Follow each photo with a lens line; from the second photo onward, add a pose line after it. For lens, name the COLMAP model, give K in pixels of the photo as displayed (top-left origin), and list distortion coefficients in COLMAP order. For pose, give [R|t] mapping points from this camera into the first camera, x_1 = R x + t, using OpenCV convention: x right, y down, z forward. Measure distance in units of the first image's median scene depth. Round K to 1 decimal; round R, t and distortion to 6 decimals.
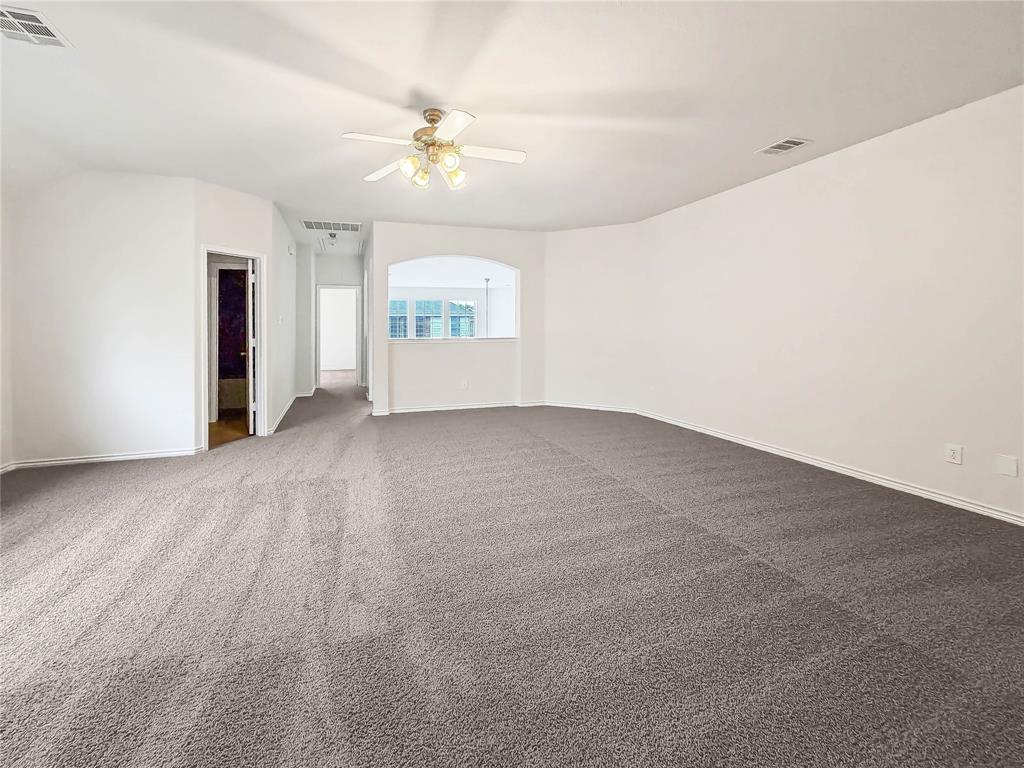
lens RADIAL K [[428.3, 0, 511.8], [0, 428.3, 326.7], [0, 0, 1]] dist [0.000439, -0.000415]
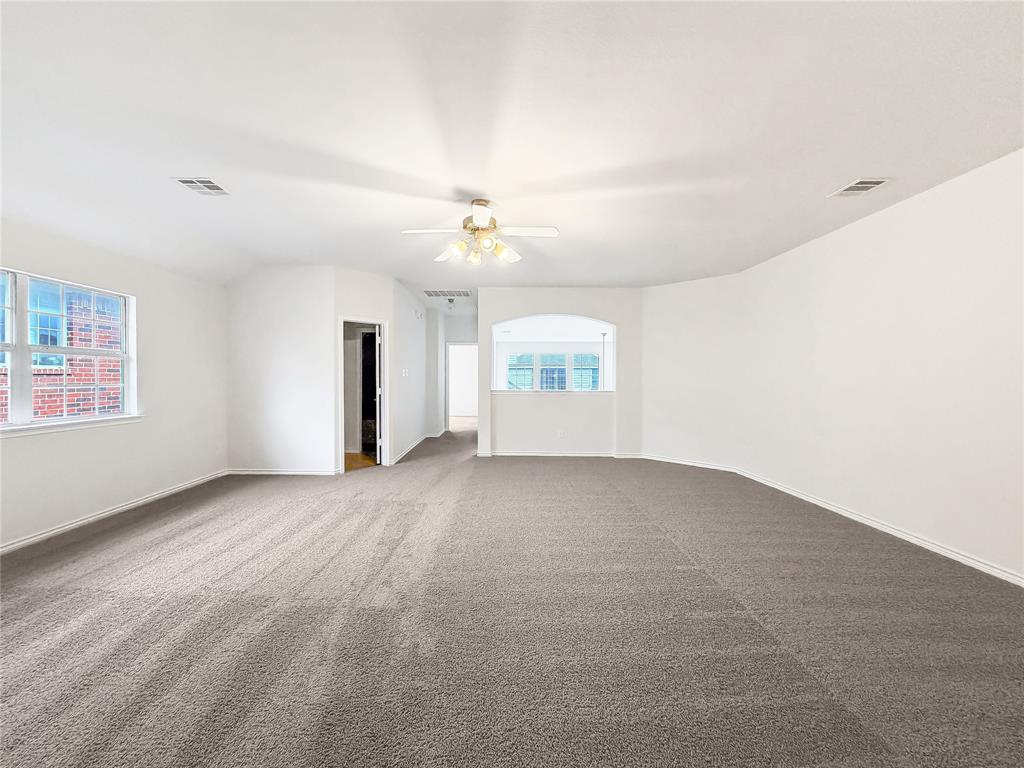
lens RADIAL K [[409.2, 0, 512.0], [0, 409.2, 384.0], [0, 0, 1]] dist [-0.000774, 0.000067]
pose [[0.955248, 0.014194, -0.295464, 0.151883], [-0.010554, 0.999848, 0.013911, -0.006089], [0.295616, -0.010170, 0.955253, -0.041407]]
